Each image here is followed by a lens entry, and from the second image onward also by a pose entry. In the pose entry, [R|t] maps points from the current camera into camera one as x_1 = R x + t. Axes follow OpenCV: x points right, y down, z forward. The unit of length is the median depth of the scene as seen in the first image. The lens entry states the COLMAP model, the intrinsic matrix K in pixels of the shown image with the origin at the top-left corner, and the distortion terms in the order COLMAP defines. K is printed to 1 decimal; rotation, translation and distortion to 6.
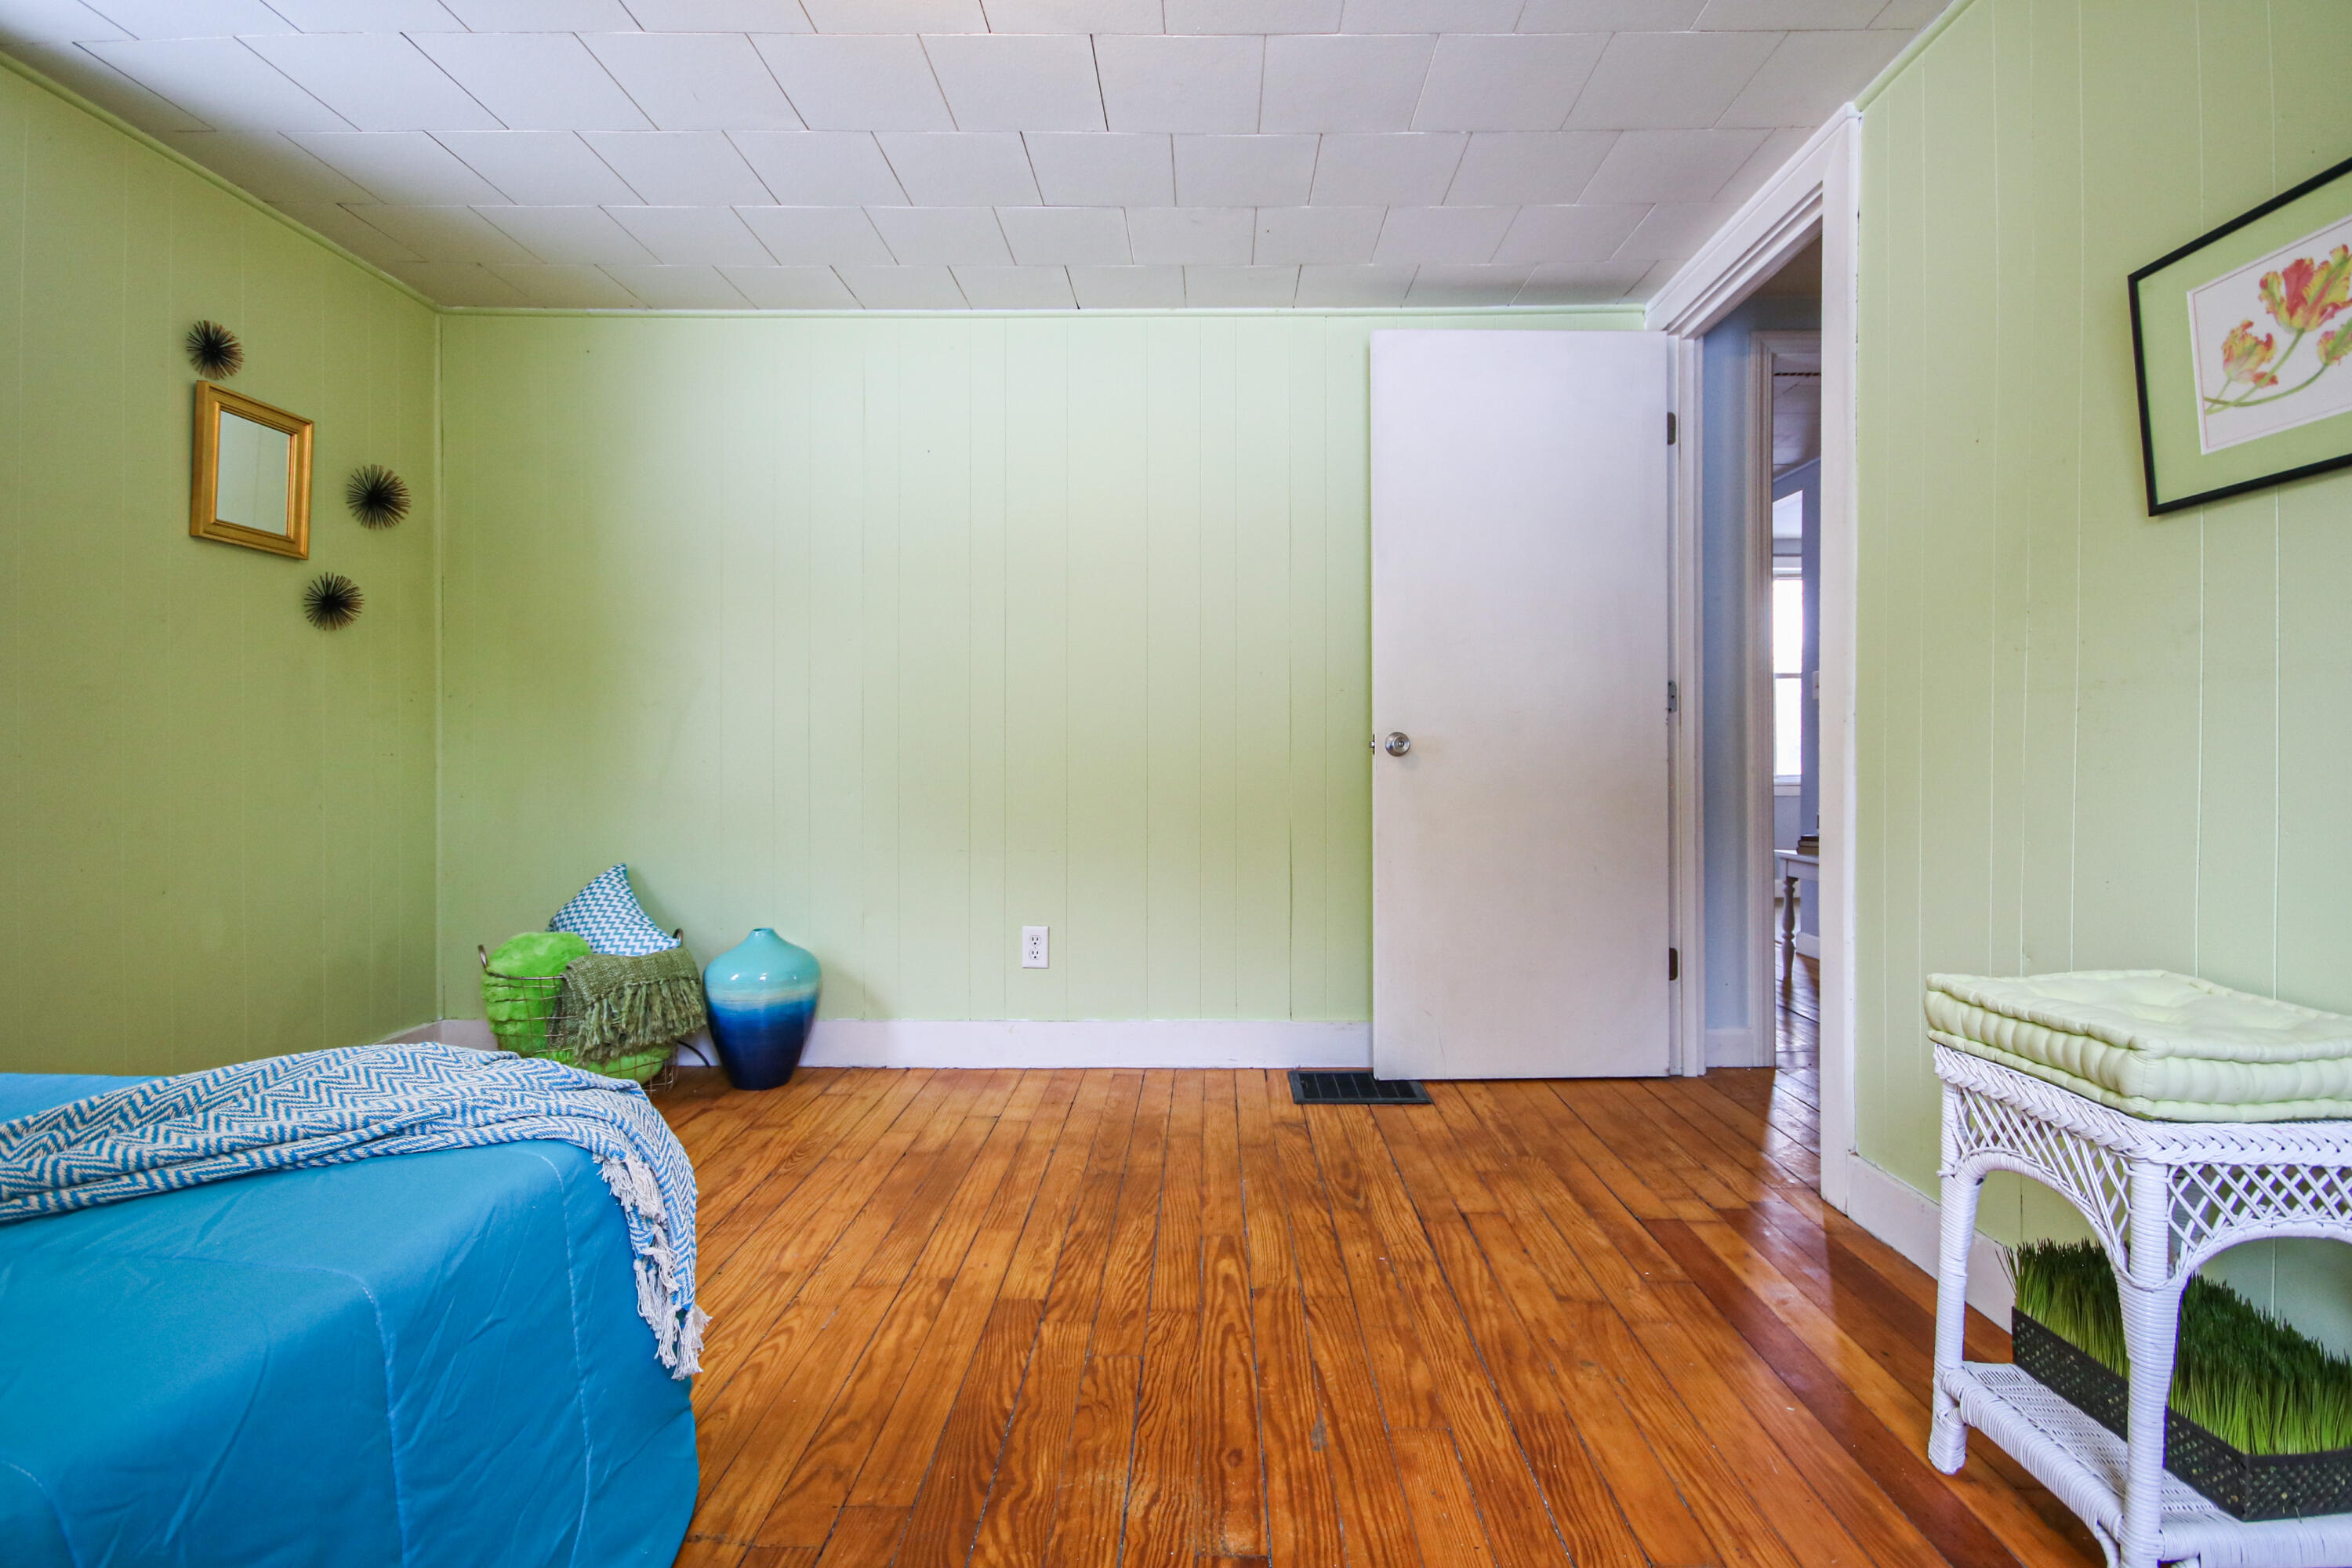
lens RADIAL K [[1097.2, 0, 1188.7], [0, 1097.2, 772.0], [0, 0, 1]] dist [0.001424, -0.012444]
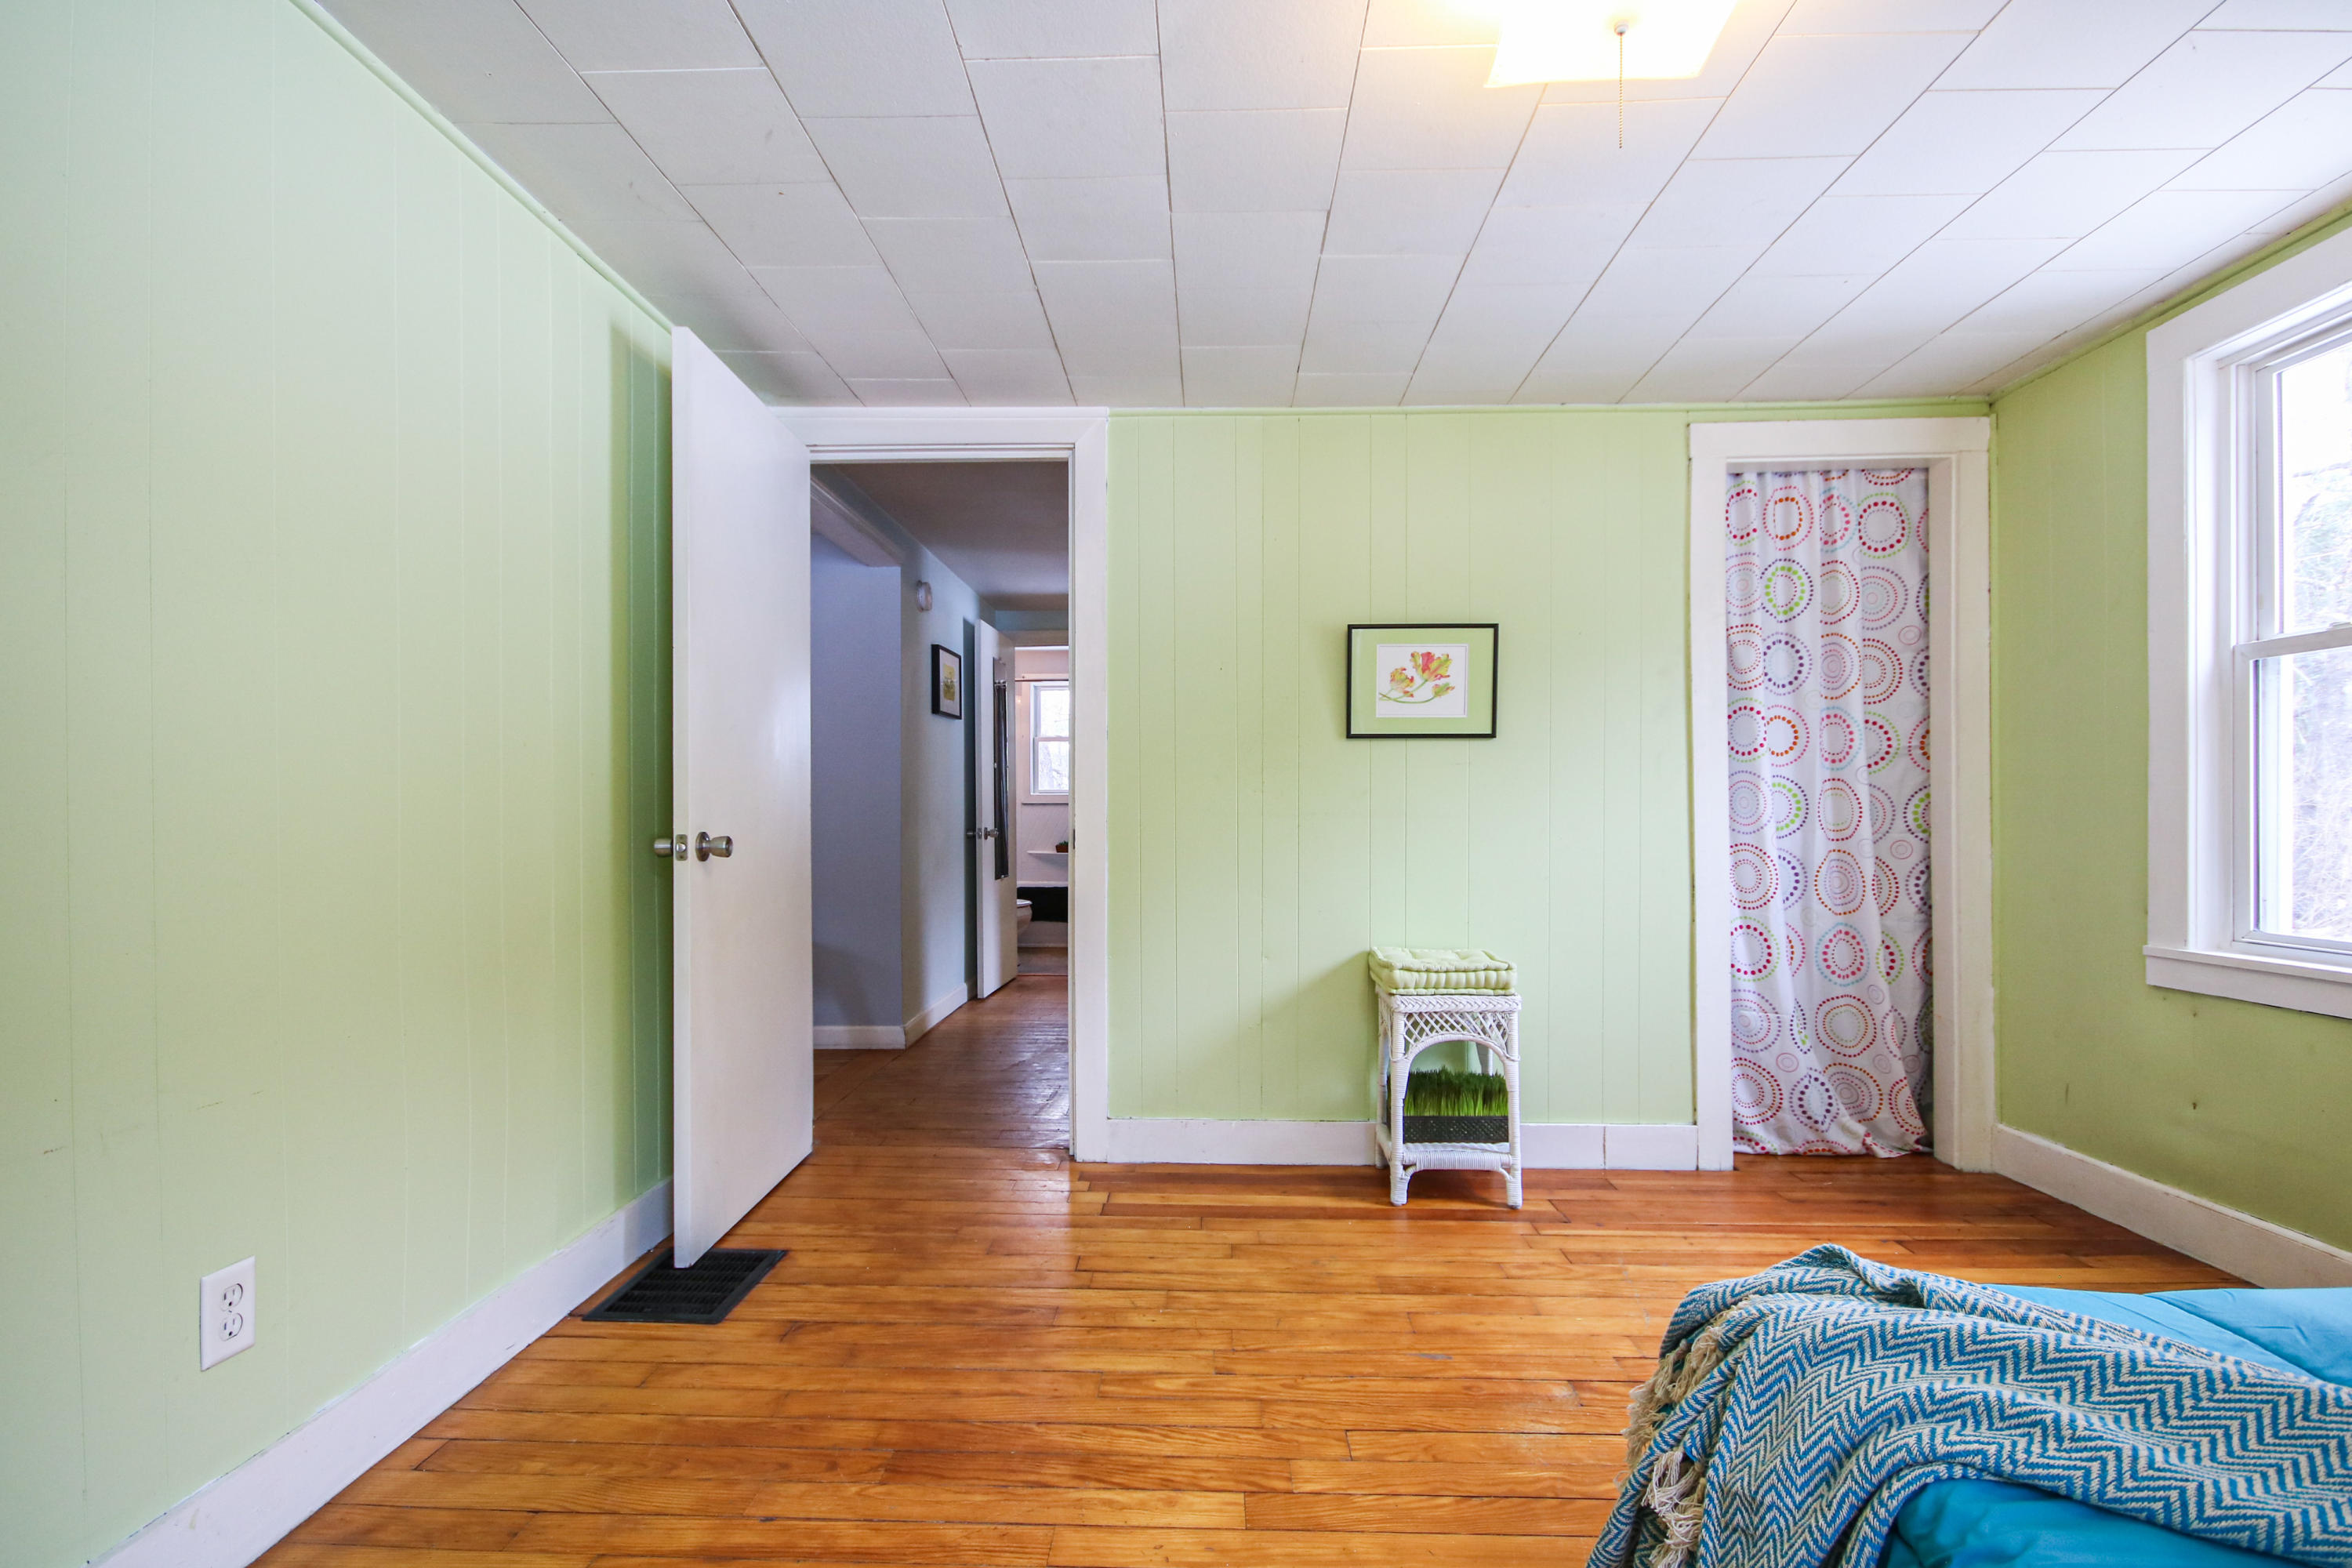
lens RADIAL K [[1104.0, 0, 1176.3], [0, 1104.0, 814.4], [0, 0, 1]] dist [0.000505, 0.000802]
pose [[0.014306, -0.004030, 0.999890, -0.779321], [0.012735, 0.999912, 0.003848, -0.058070], [-0.999817, 0.012679, 0.014356, 0.783113]]
